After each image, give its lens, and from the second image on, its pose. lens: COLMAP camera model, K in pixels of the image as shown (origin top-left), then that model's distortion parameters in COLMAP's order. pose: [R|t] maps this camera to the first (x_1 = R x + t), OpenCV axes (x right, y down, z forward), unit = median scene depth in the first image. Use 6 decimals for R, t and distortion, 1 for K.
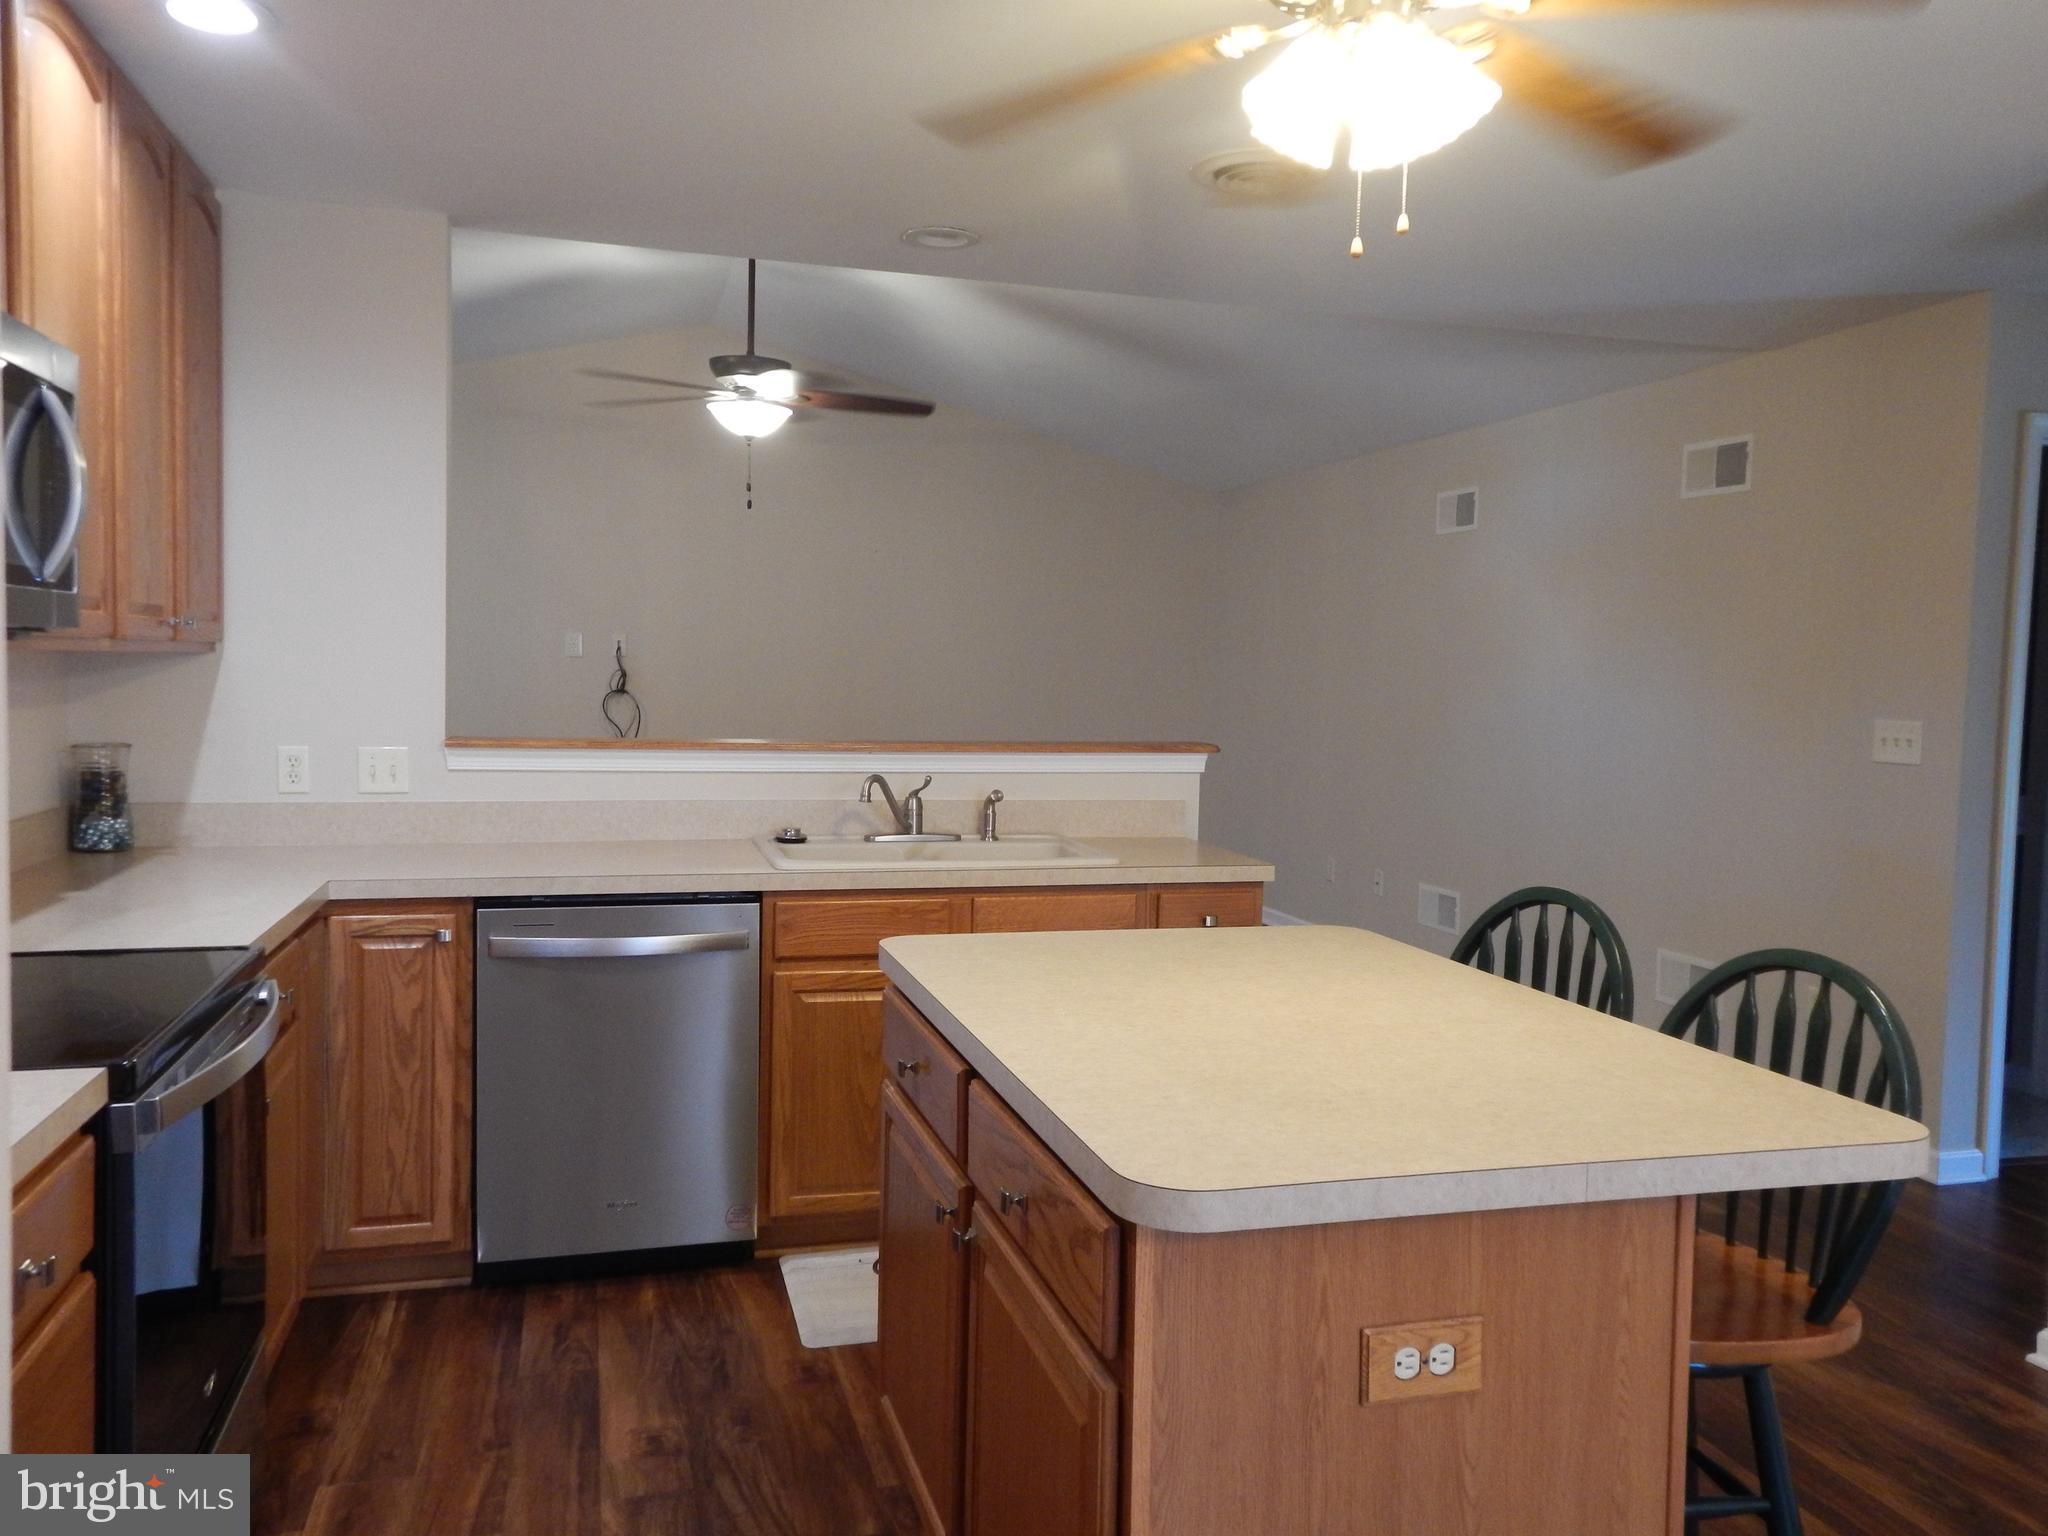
lens RADIAL K [[1598.2, 0, 1055.3], [0, 1598.2, 739.6], [0, 0, 1]] dist [-0.006770, 0.067484]
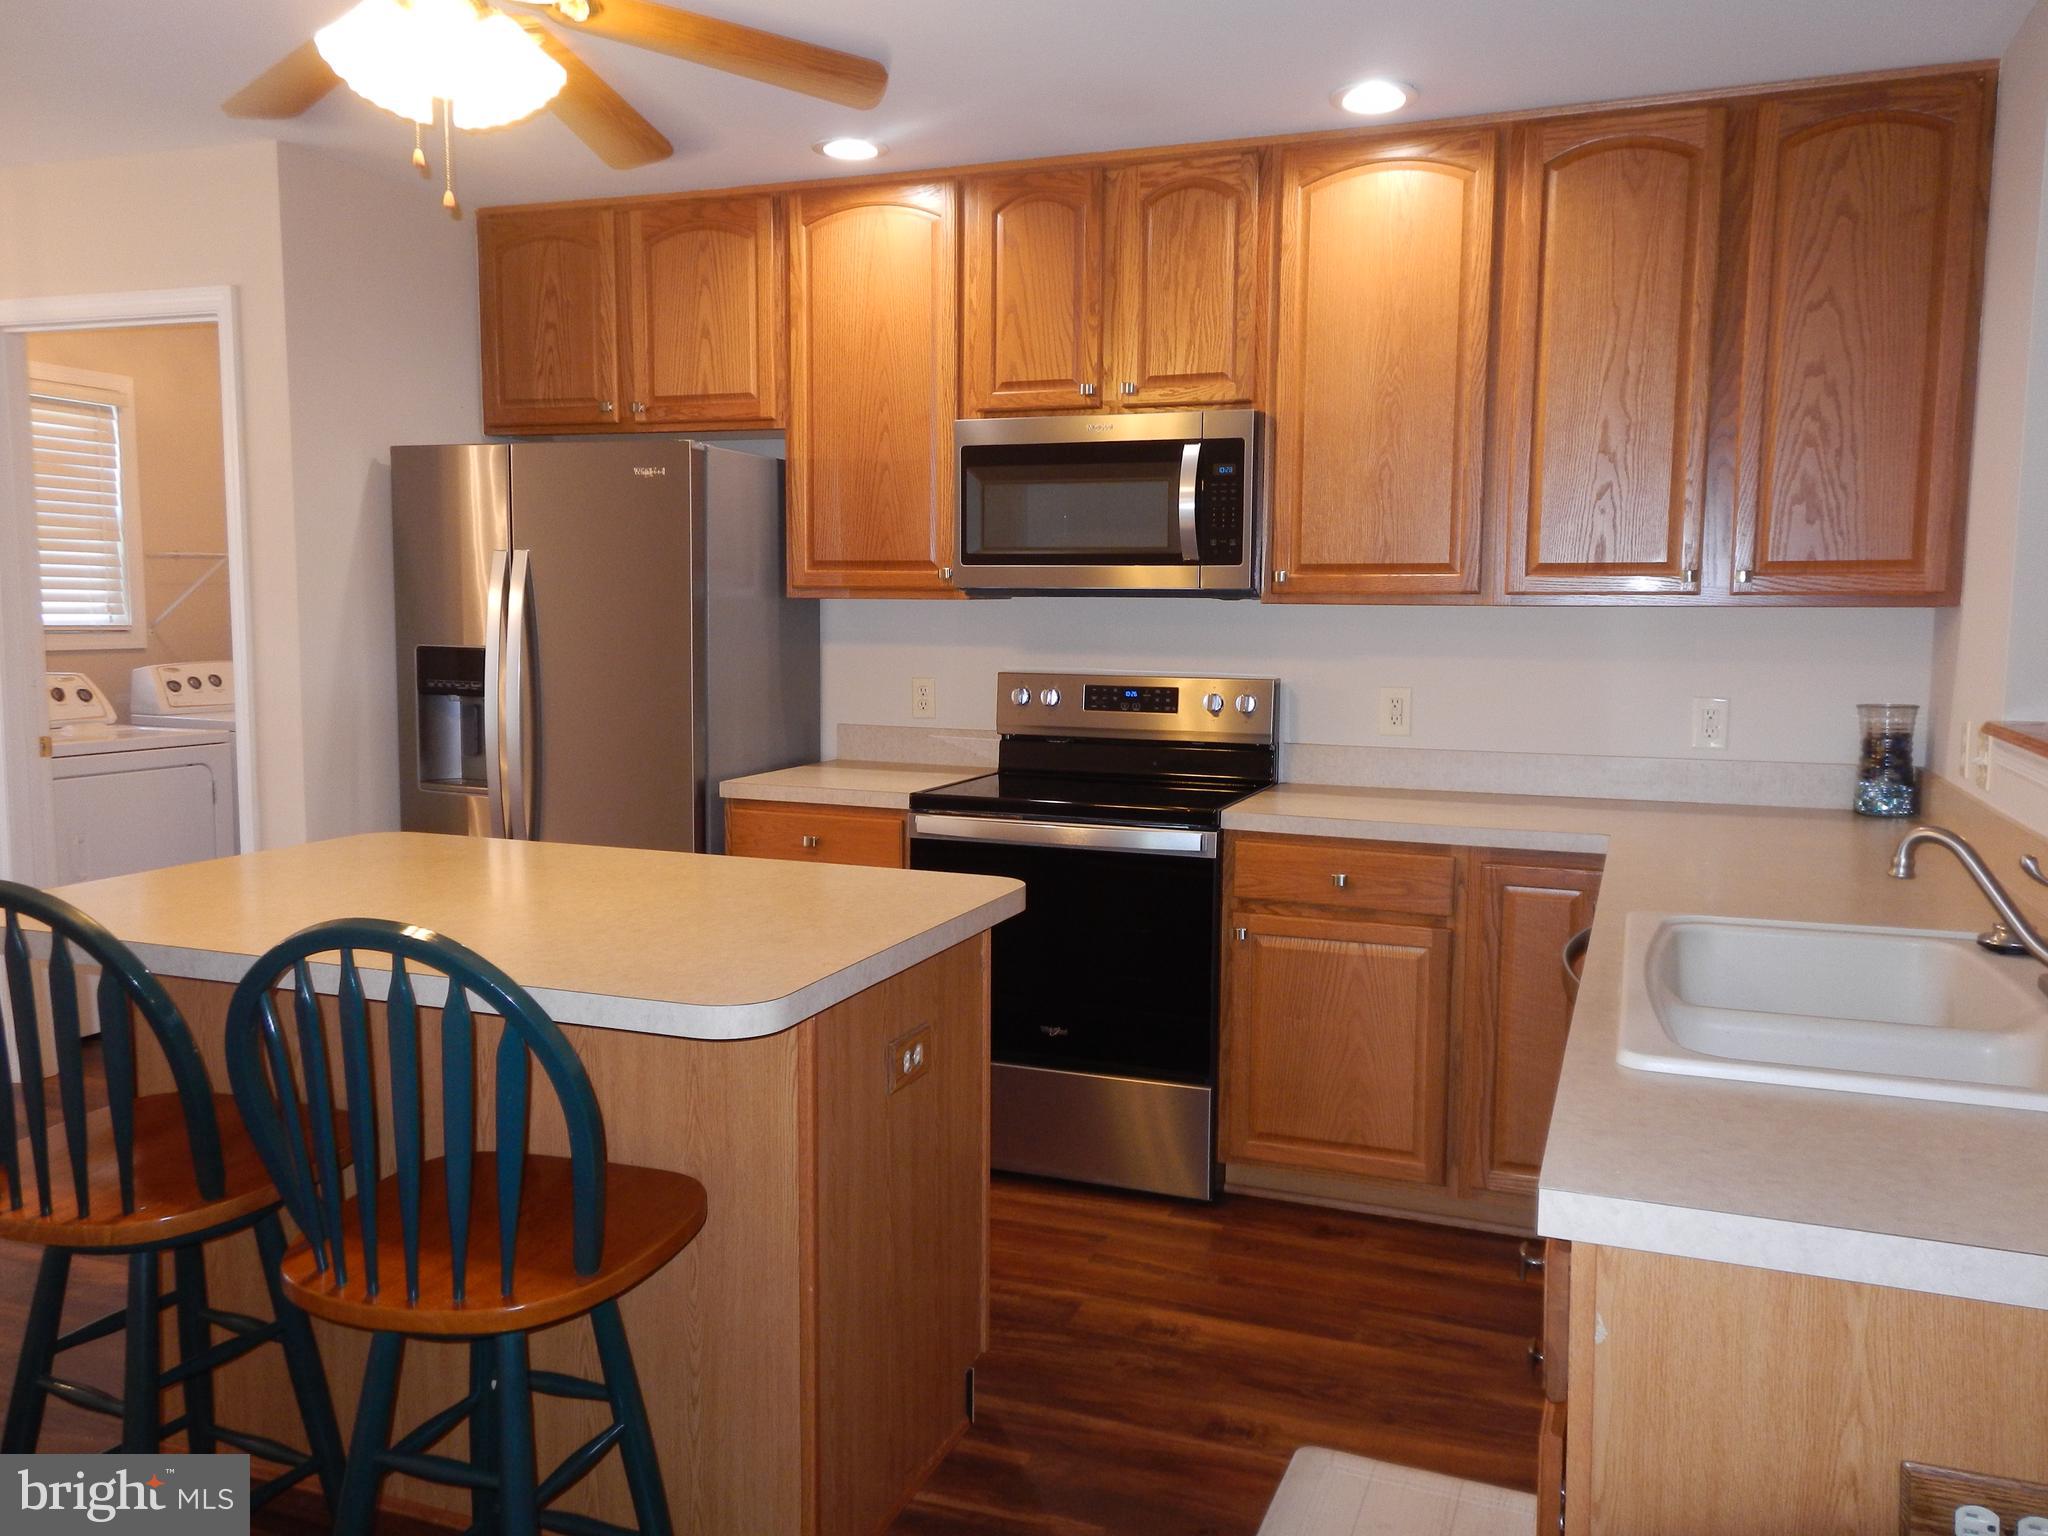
lens RADIAL K [[1564.4, 0, 1046.3], [0, 1564.4, 765.0], [0, 0, 1]] dist [0.048274, -0.001485]
pose [[-0.600407, 0.059818, -0.797454, 0.594637], [-0.055895, 0.991621, 0.116466, -0.056900], [0.797739, 0.114501, -0.592032, 1.453283]]
